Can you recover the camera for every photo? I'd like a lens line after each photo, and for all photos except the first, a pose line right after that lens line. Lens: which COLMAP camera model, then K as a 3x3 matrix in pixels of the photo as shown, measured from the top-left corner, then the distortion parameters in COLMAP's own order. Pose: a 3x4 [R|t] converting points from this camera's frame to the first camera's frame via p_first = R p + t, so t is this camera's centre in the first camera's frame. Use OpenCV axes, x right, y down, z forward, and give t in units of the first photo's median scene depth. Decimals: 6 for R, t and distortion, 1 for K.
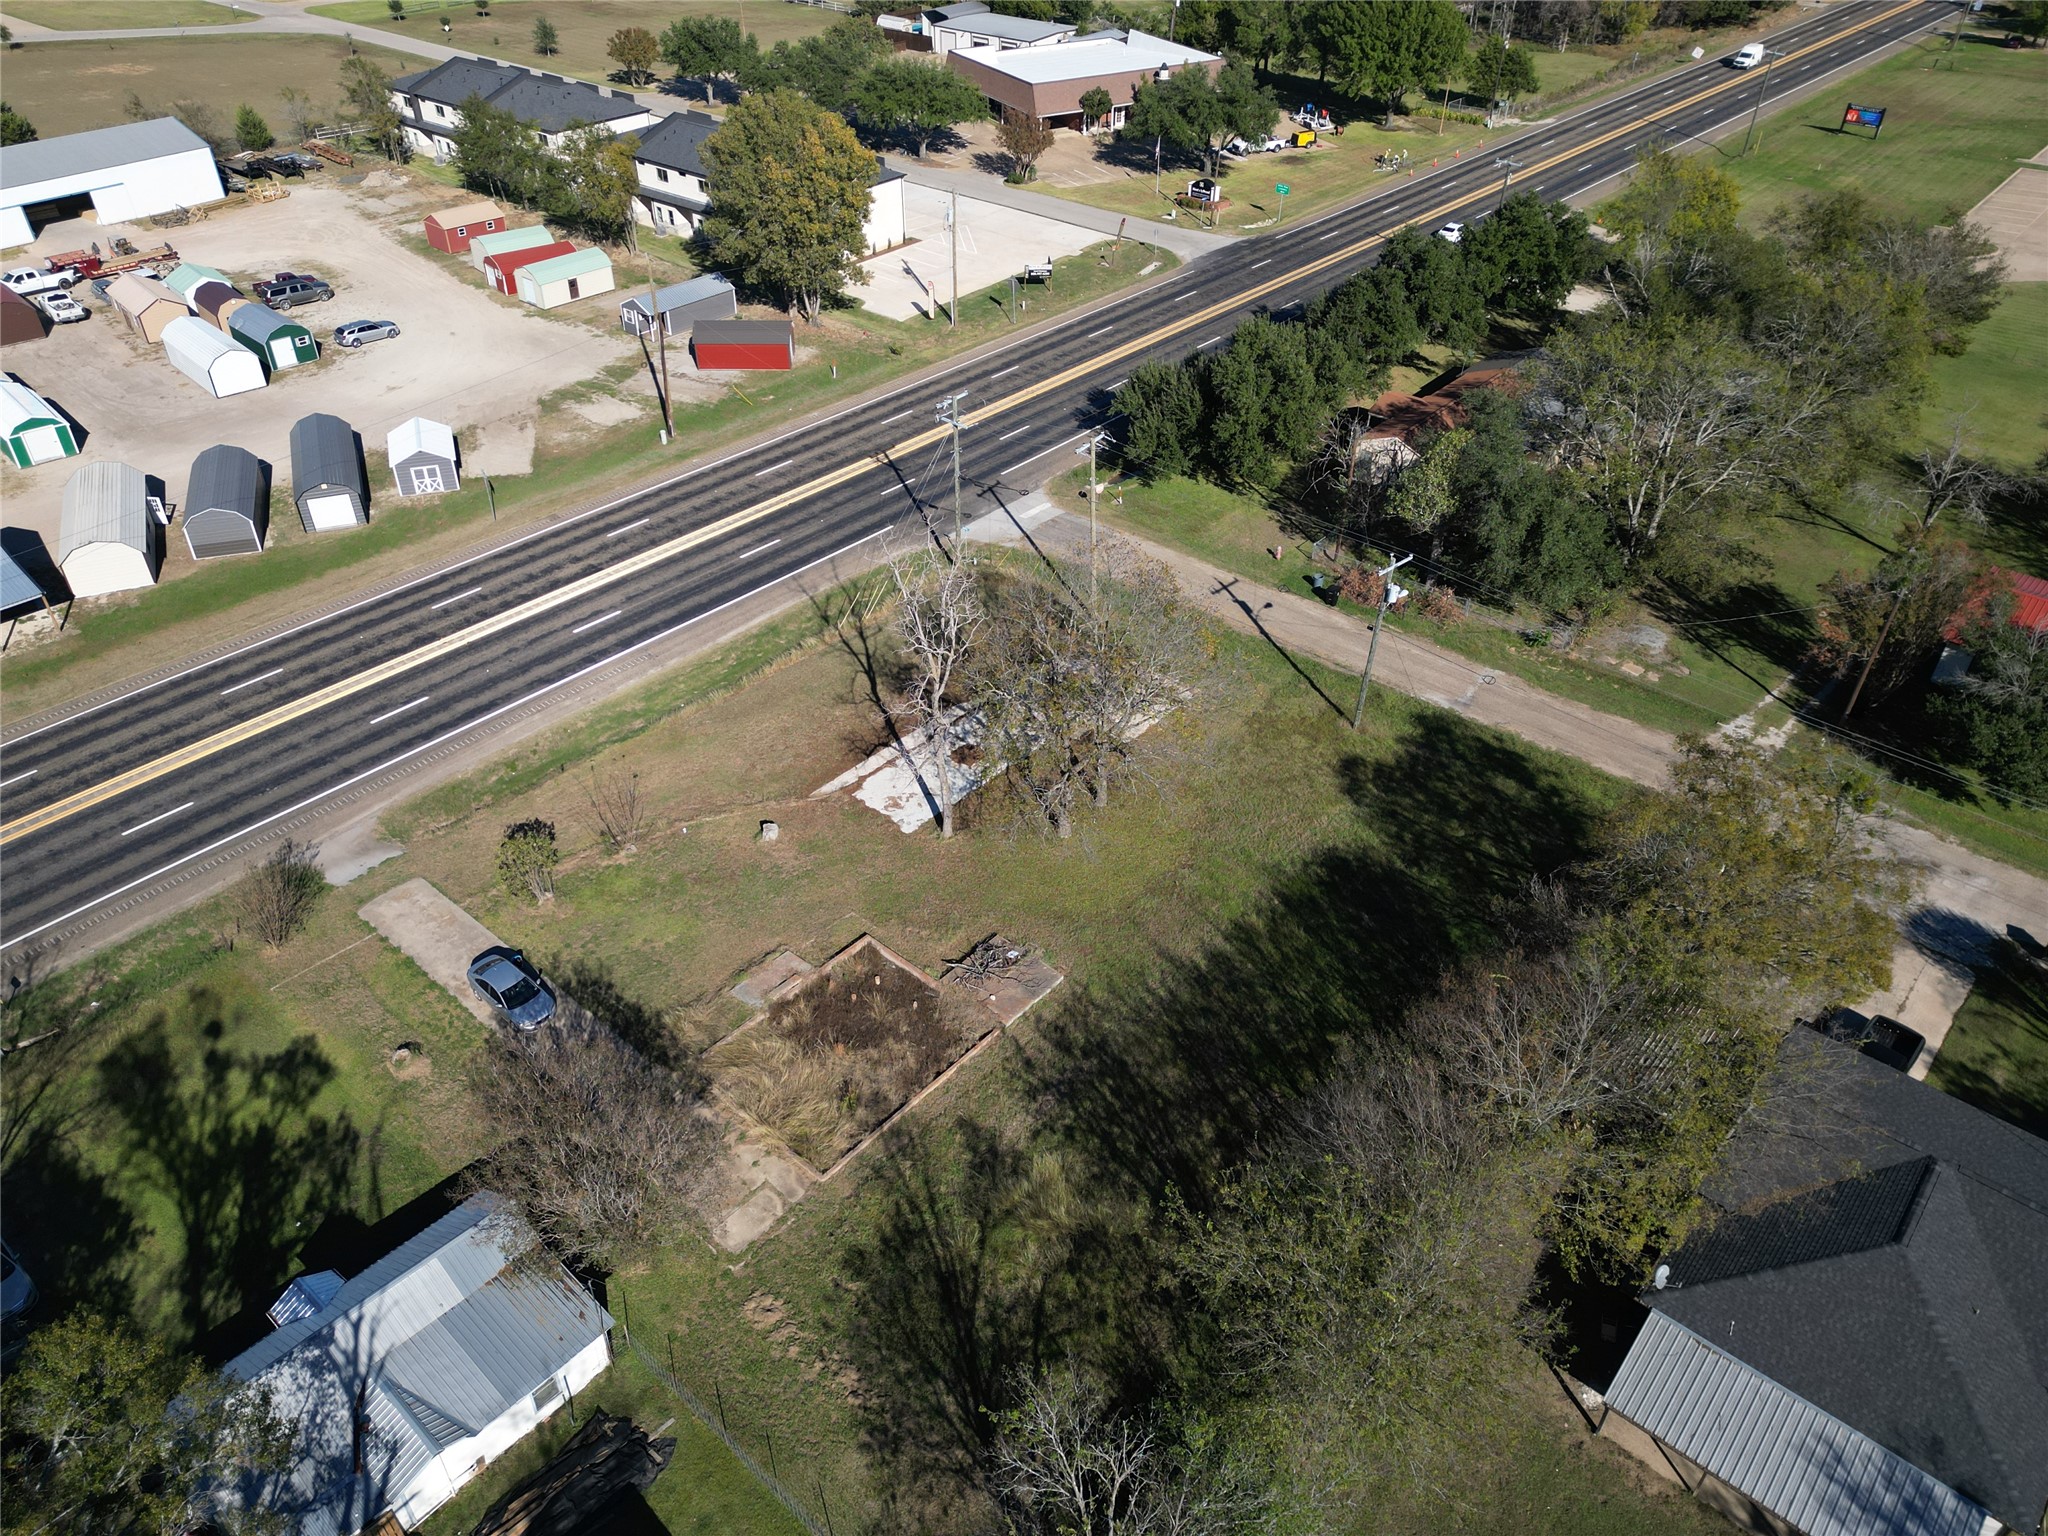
lens RADIAL K [[1443.7, 0, 1019.4], [0, 1443.7, 746.5], [0, 0, 1]] dist [0.083828, -0.078817]
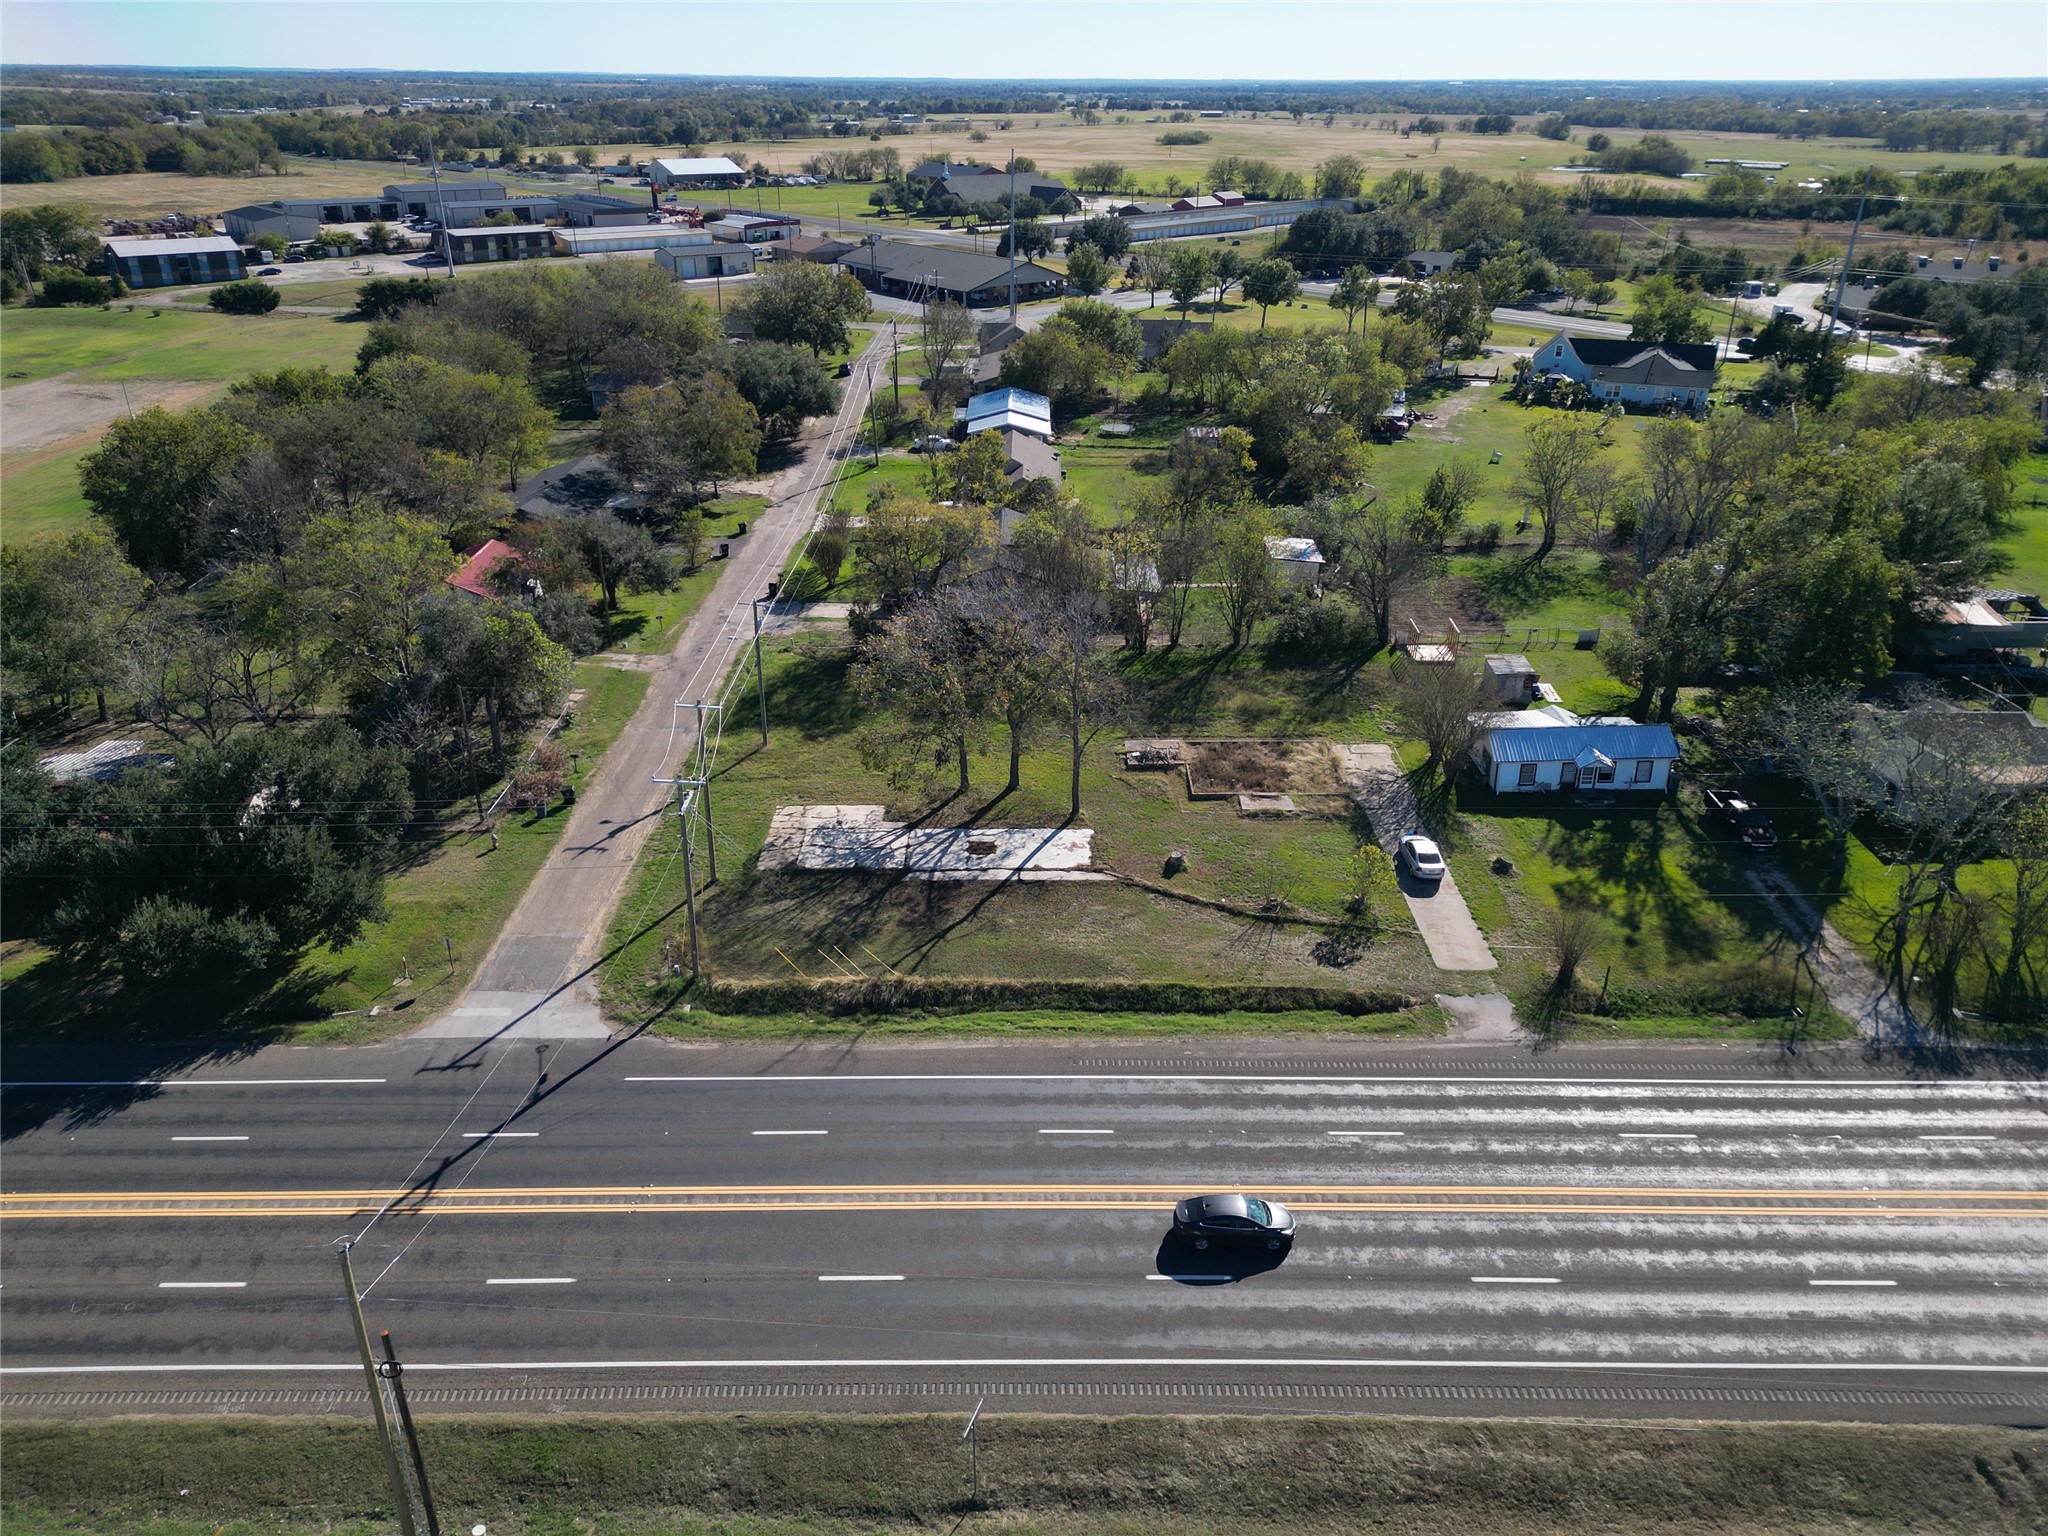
lens RADIAL K [[1414.0, 0, 1024.0], [0, 1414.0, 768.0], [0, 0, 1]] dist [0.167392, -0.276094]
pose [[-0.659036, -0.330111, 0.675794, -0.736041], [0.438993, 0.560757, 0.702024, -0.744635], [-0.610702, 0.759328, -0.224642, 1.095488]]
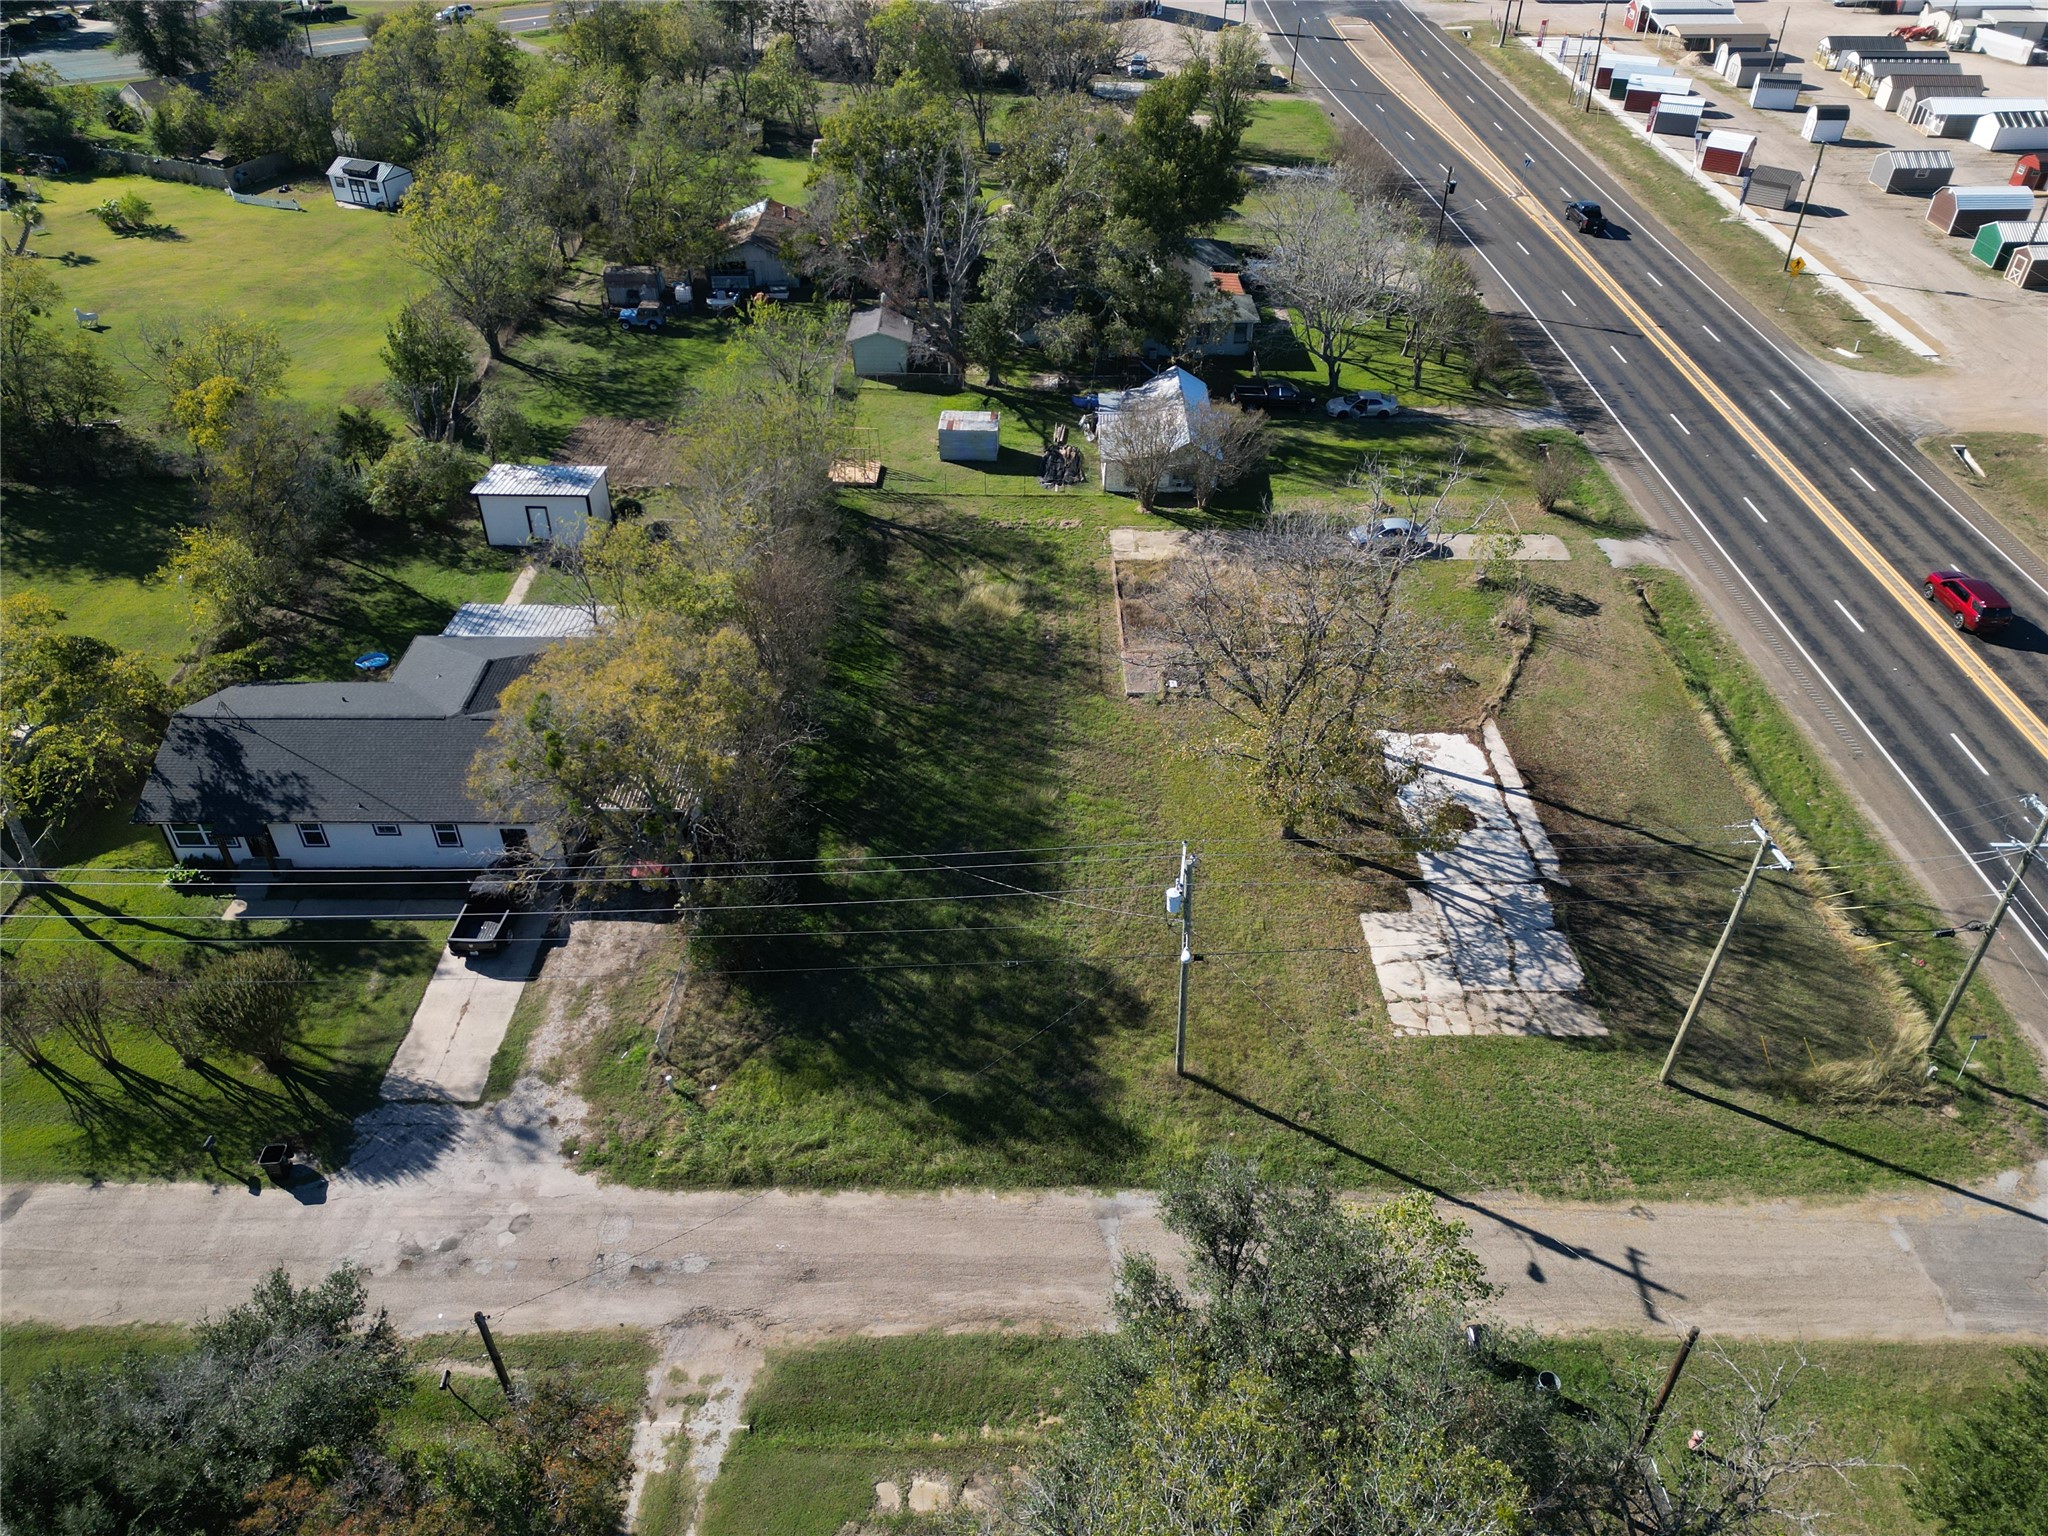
lens RADIAL K [[1443.7, 0, 1019.4], [0, 1443.7, 746.5], [0, 0, 1]] dist [0.083828, -0.078817]
pose [[-0.749249, 0.389207, -0.535857, 0.569459], [-0.393875, 0.388601, 0.832977, -0.590457], [0.532436, 0.835169, -0.137860, 0.873562]]
